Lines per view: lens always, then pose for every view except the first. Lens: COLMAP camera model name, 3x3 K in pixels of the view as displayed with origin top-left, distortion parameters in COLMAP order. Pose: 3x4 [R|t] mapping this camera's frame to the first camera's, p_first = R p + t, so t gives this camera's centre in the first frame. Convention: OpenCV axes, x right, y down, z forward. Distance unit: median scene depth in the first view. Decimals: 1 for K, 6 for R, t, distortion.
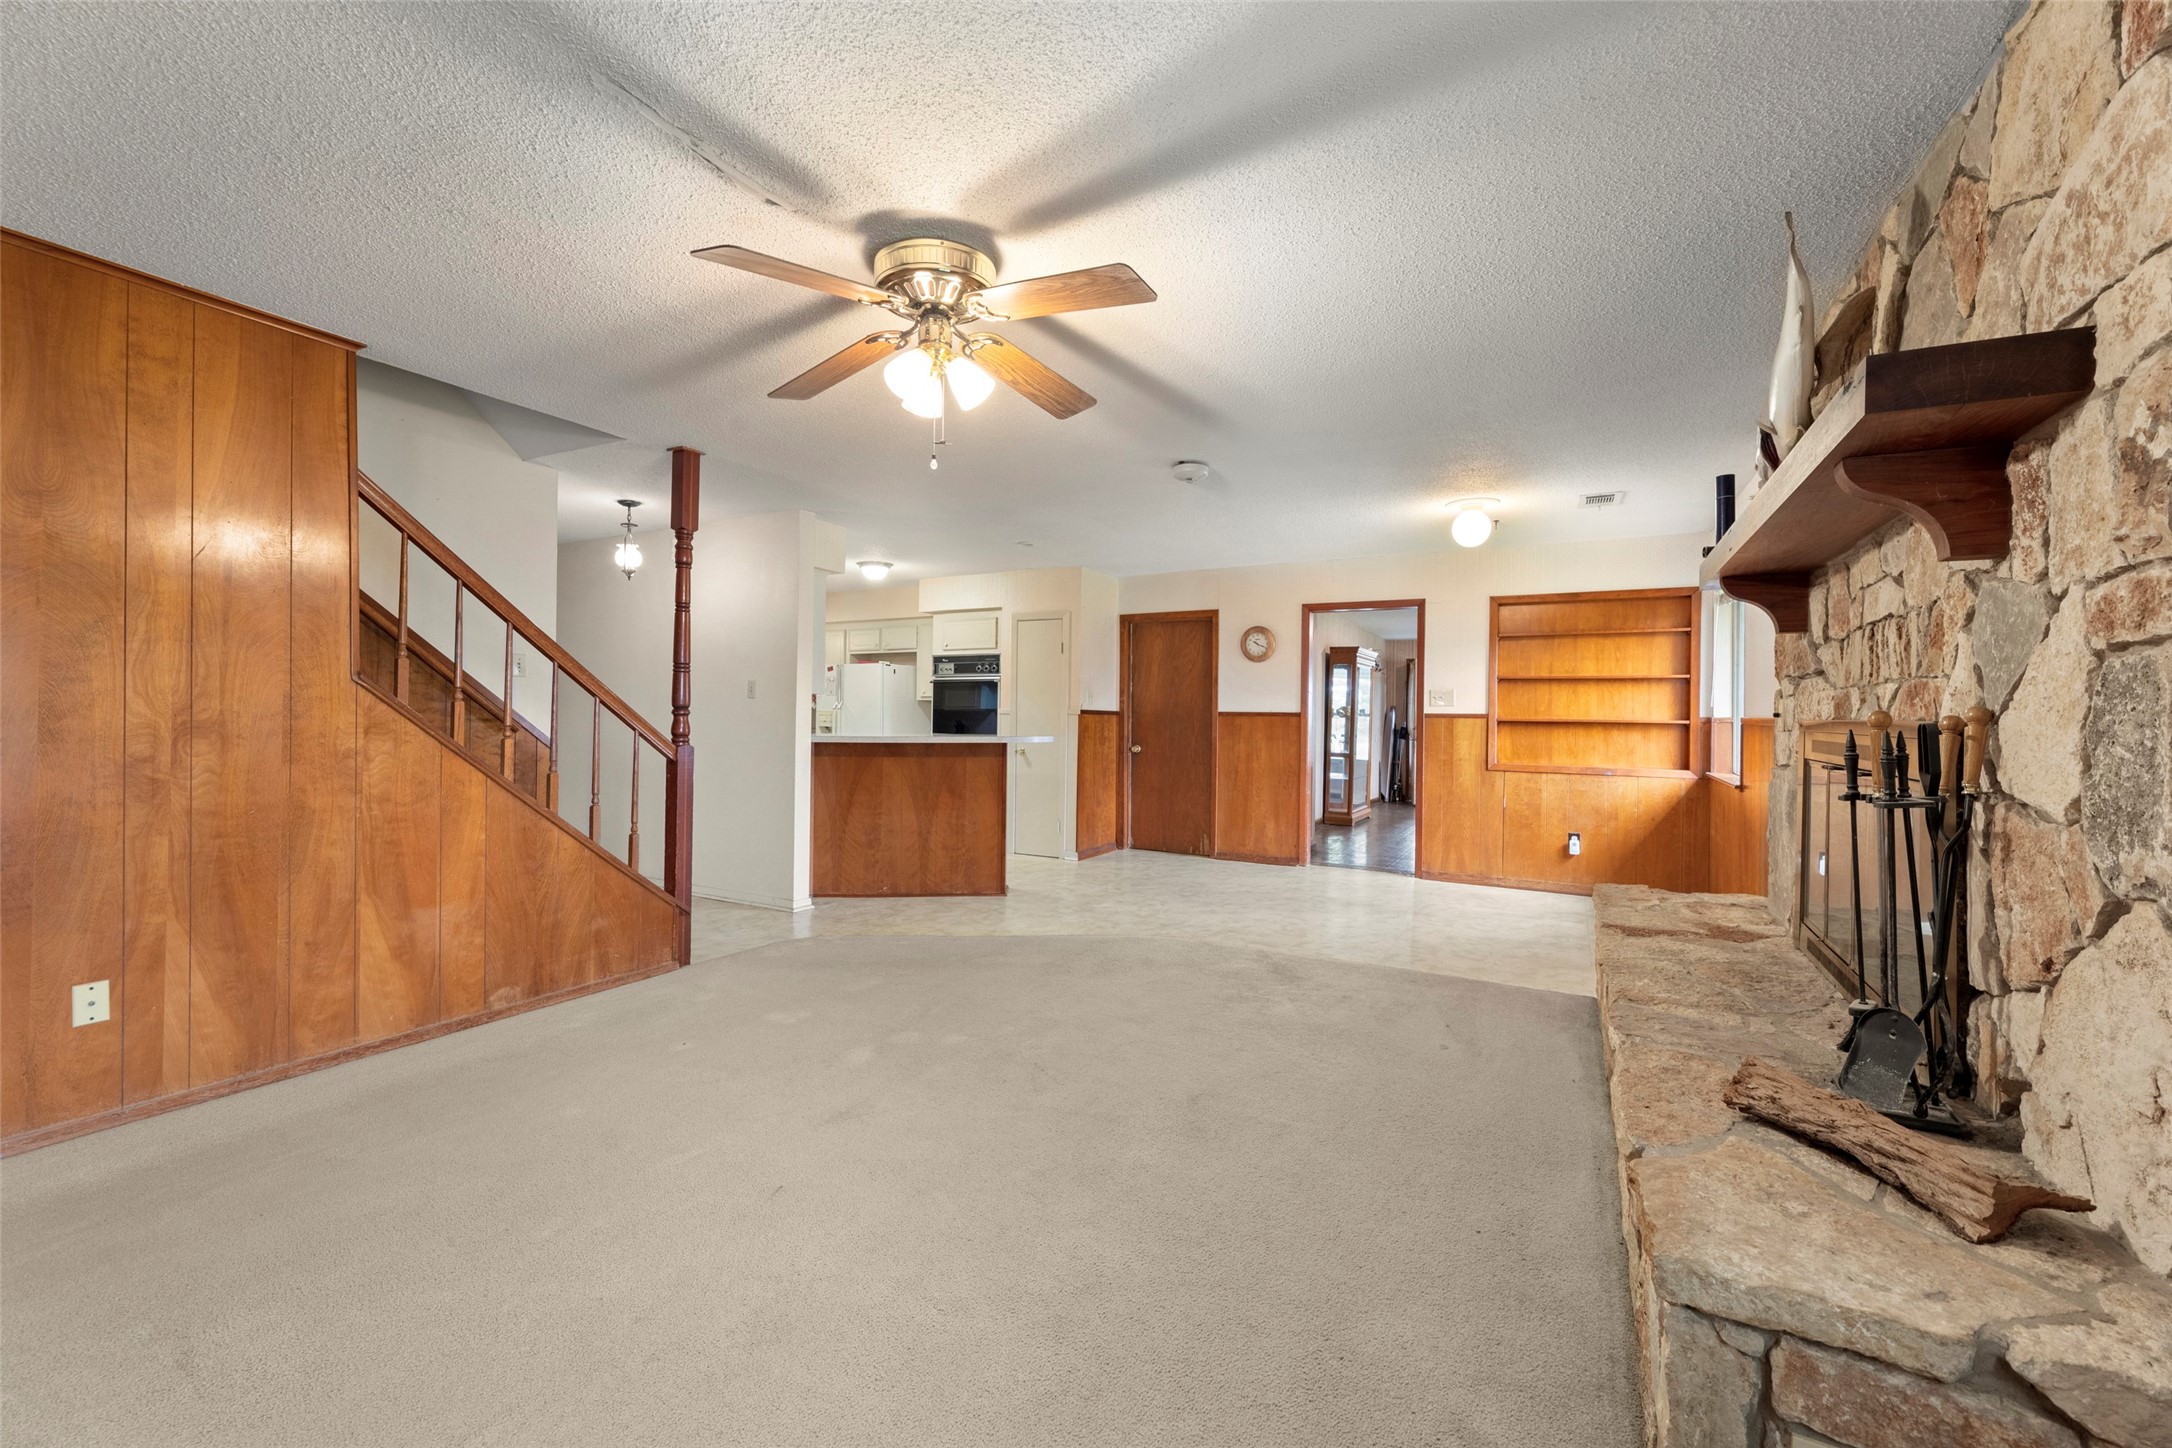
lens RADIAL K [[884.9, 0, 1075.4], [0, 884.9, 715.1], [0, 0, 1]] dist [0.003023, -0.000049]
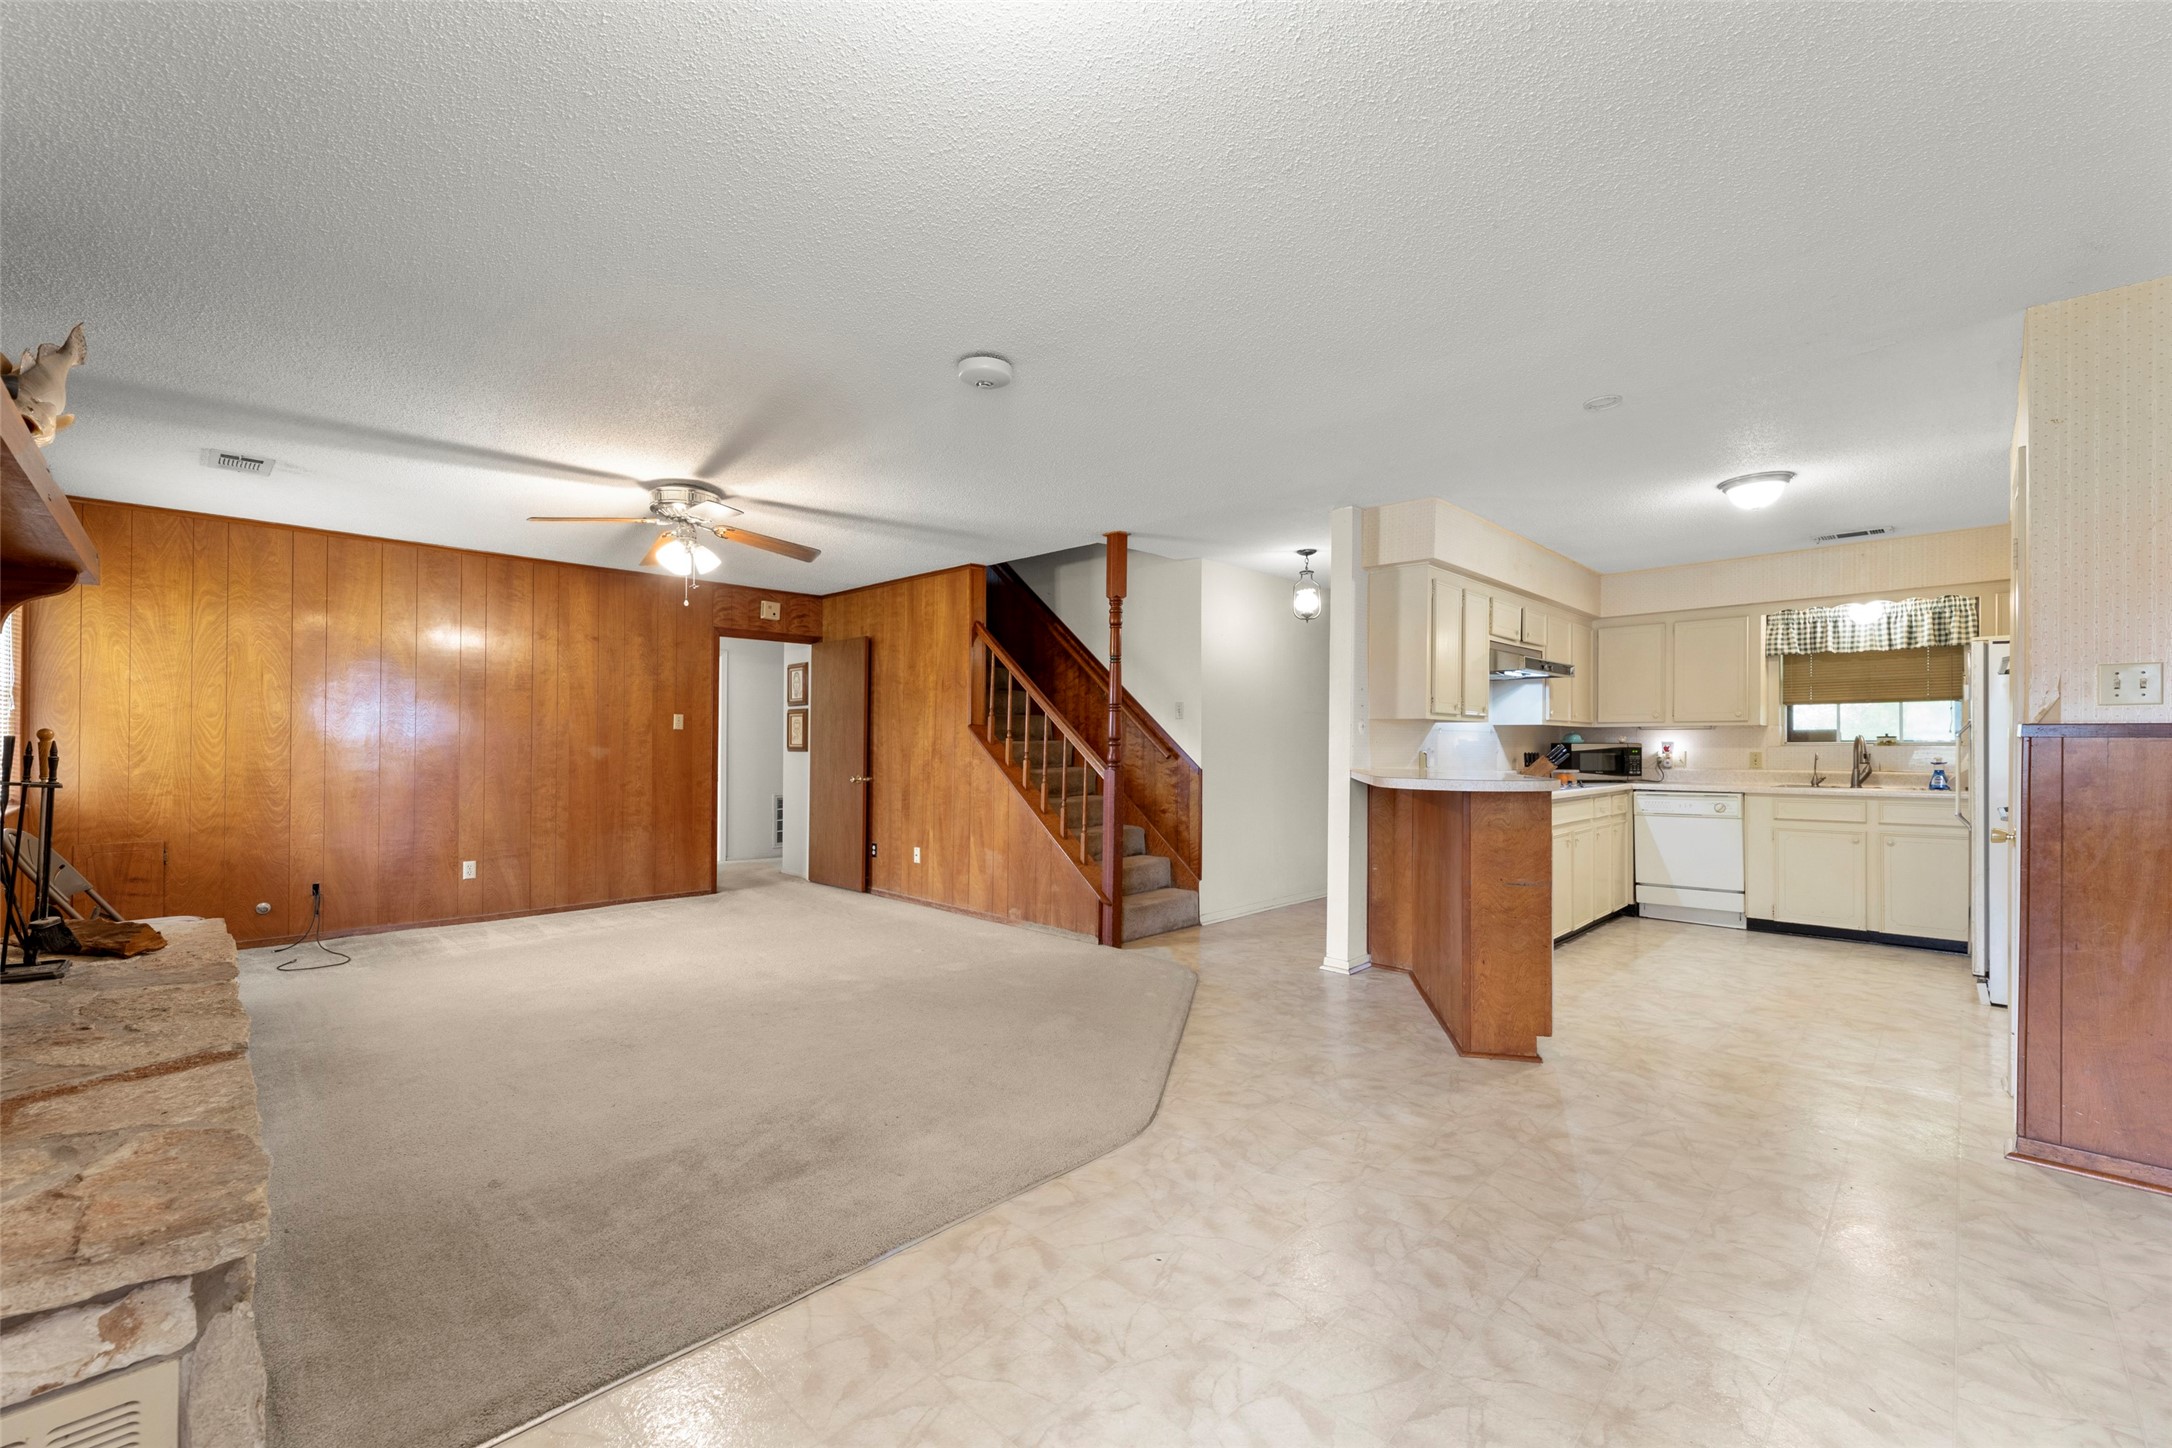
lens RADIAL K [[884.9, 0, 1077.1], [0, 884.9, 743.1], [0, 0, 1]] dist [0.003023, -0.000049]
pose [[-0.267297, -0.002085, -0.963612, 0.420737], [-0.001661, 0.999997, -0.001703, -0.001760], [0.963613, 0.001145, -0.267300, 0.694416]]
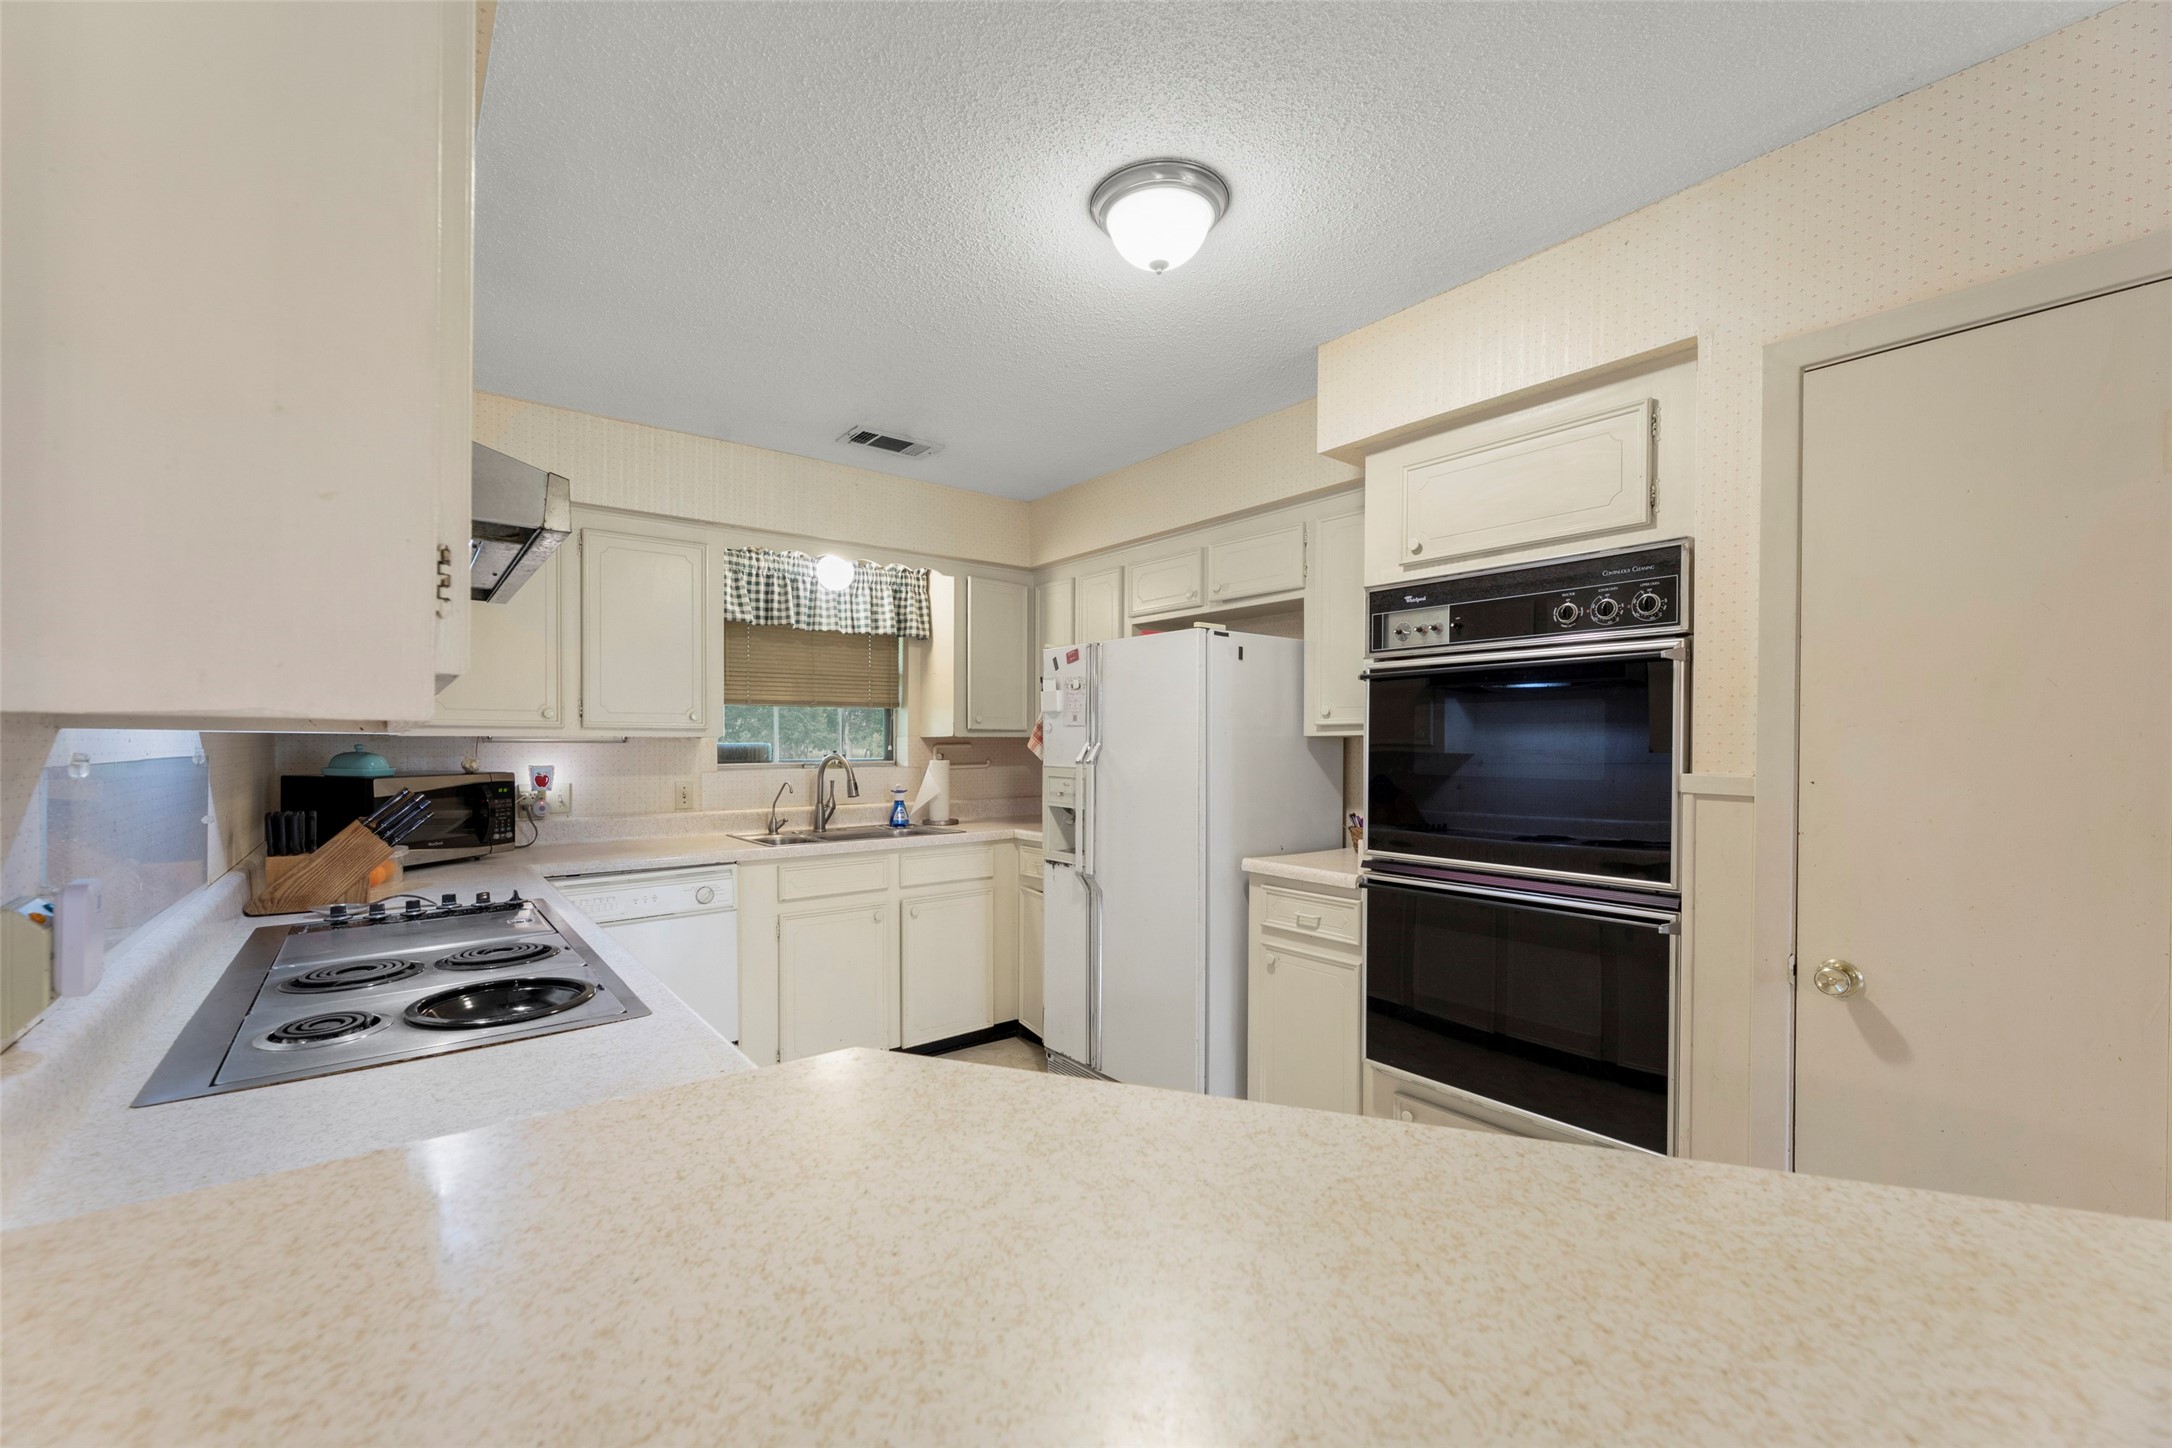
lens RADIAL K [[884.9, 0, 1076.2], [0, 884.9, 745.4], [0, 0, 1]] dist [0.003023, -0.000049]
pose [[0.926514, -0.001315, -0.376258, -0.145981], [-0.000189, 0.999992, -0.003962, -0.013416], [0.376260, 0.003742, 0.926507, 0.717386]]
